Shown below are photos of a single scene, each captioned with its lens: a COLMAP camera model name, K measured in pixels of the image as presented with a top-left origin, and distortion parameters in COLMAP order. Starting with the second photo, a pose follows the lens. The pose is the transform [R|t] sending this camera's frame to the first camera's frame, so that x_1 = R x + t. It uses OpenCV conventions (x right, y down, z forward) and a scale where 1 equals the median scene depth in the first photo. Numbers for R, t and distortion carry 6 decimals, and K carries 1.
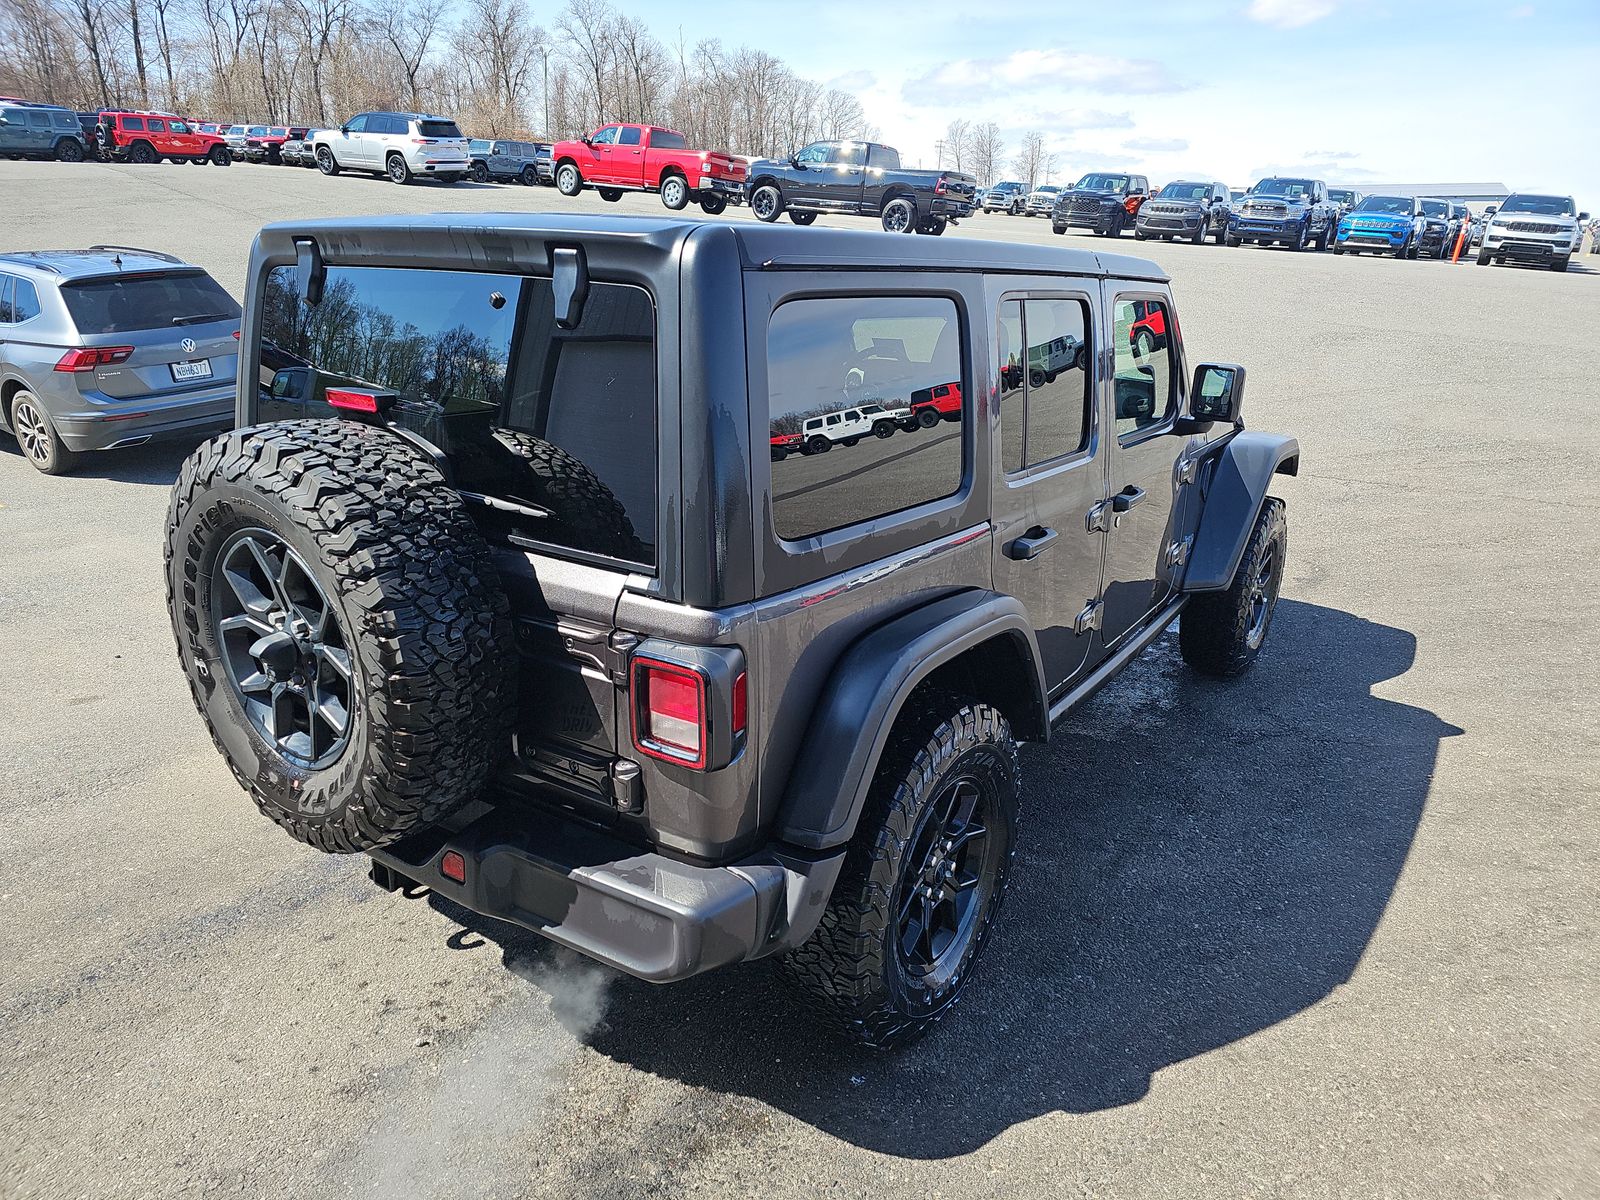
lens RADIAL K [[1054.2, 0, 802.7], [0, 1054.2, 604.7], [0, 0, 1]] dist [0.045544, -0.002826]
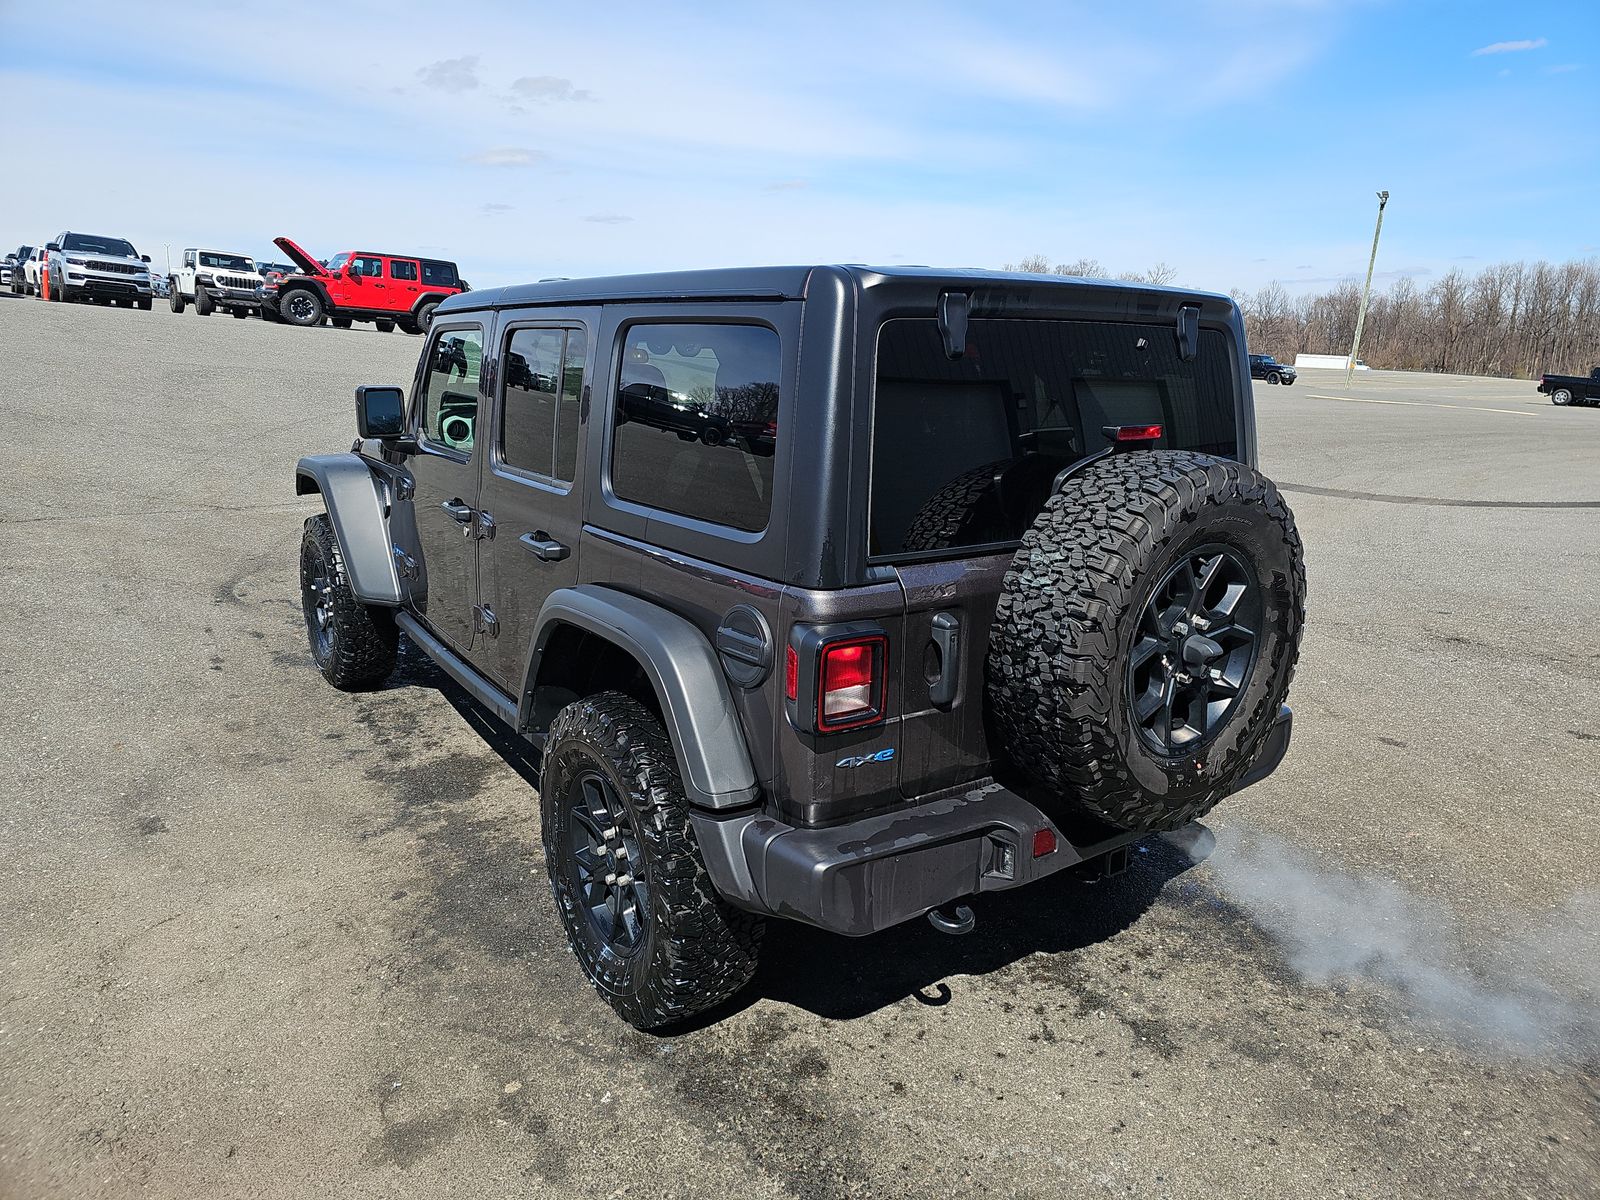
lens RADIAL K [[1074.3, 0, 799.7], [0, 1074.3, 585.3], [0, 0, 1]] dist [0.031071, -0.001670]
pose [[0.302203, -0.227053, 0.925808, -1.192745], [0.273833, 0.950961, 0.143837, -0.219486], [-0.913066, 0.210049, 0.349557, 0.691541]]
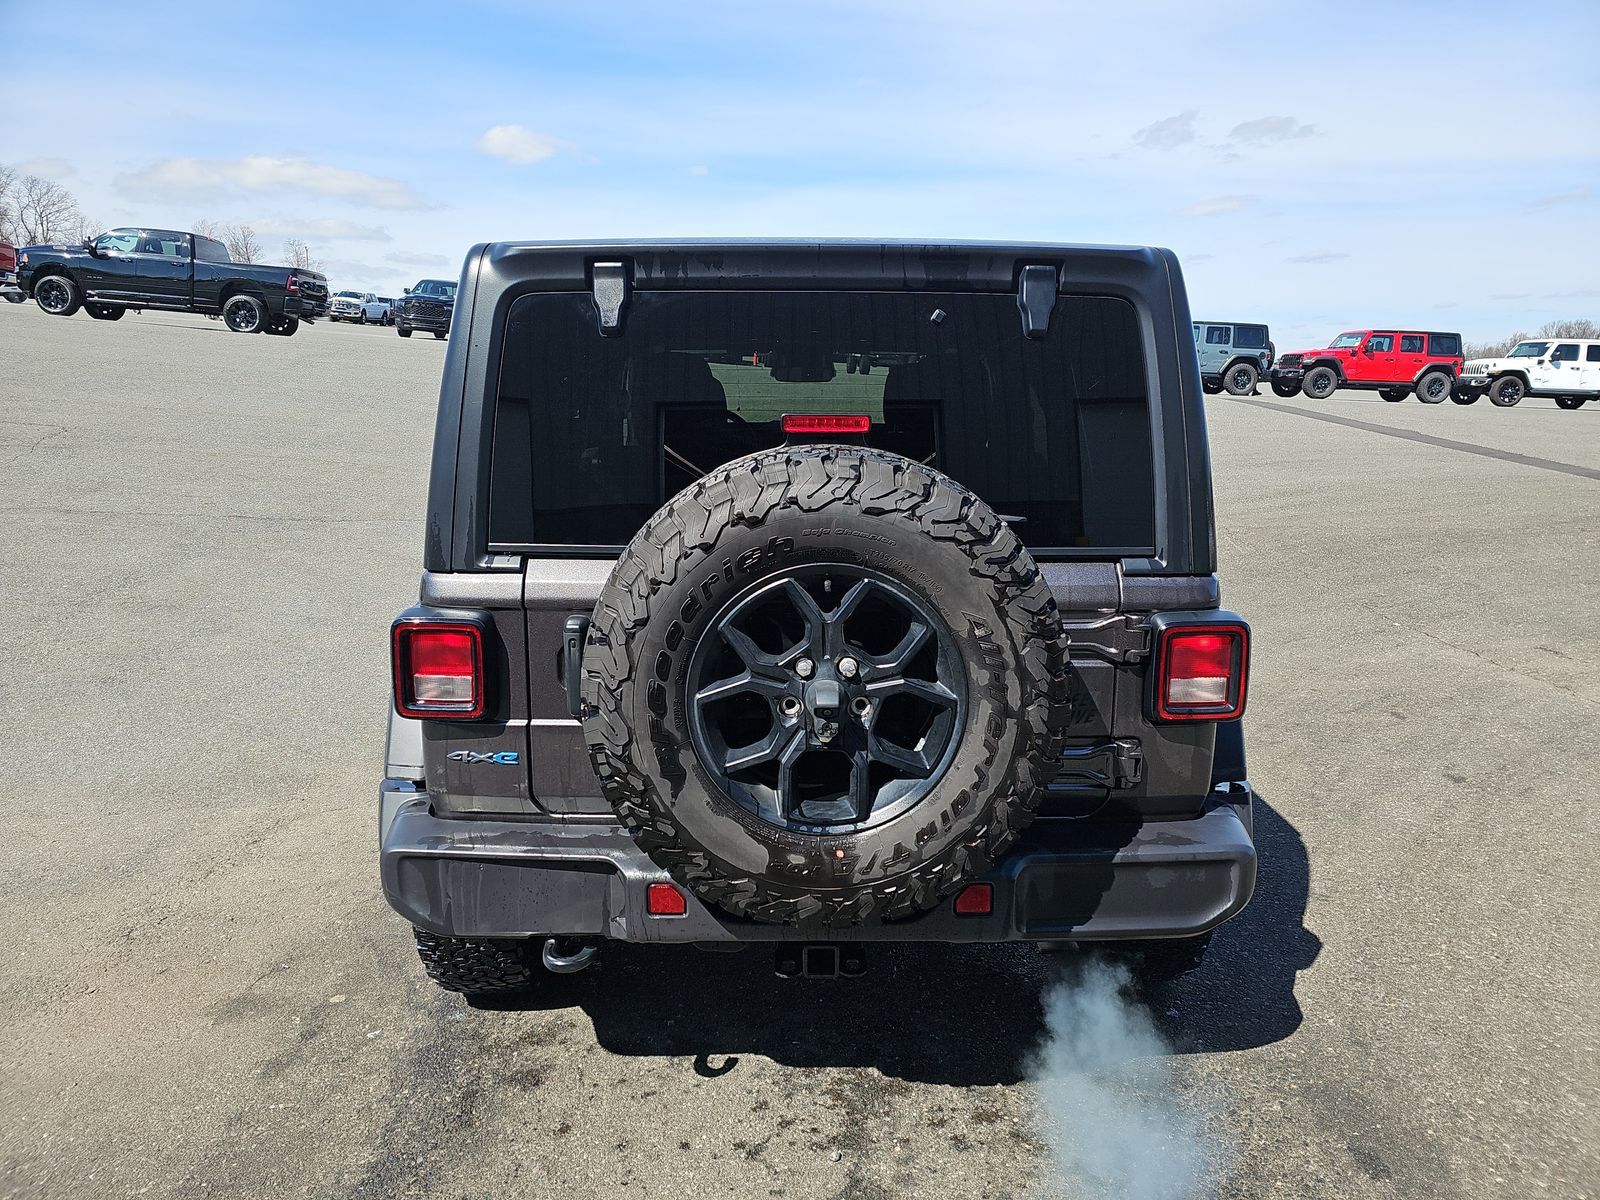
lens RADIAL K [[1065.2, 0, 800.0], [0, 1065.2, 600.0], [0, 0, 1]] dist [0.046834, -0.042668]
pose [[0.807146, -0.135136, 0.574676, -0.713906], [0.192300, 0.980540, -0.039515, -0.006251], [-0.558153, 0.142405, 0.817426, 0.197856]]
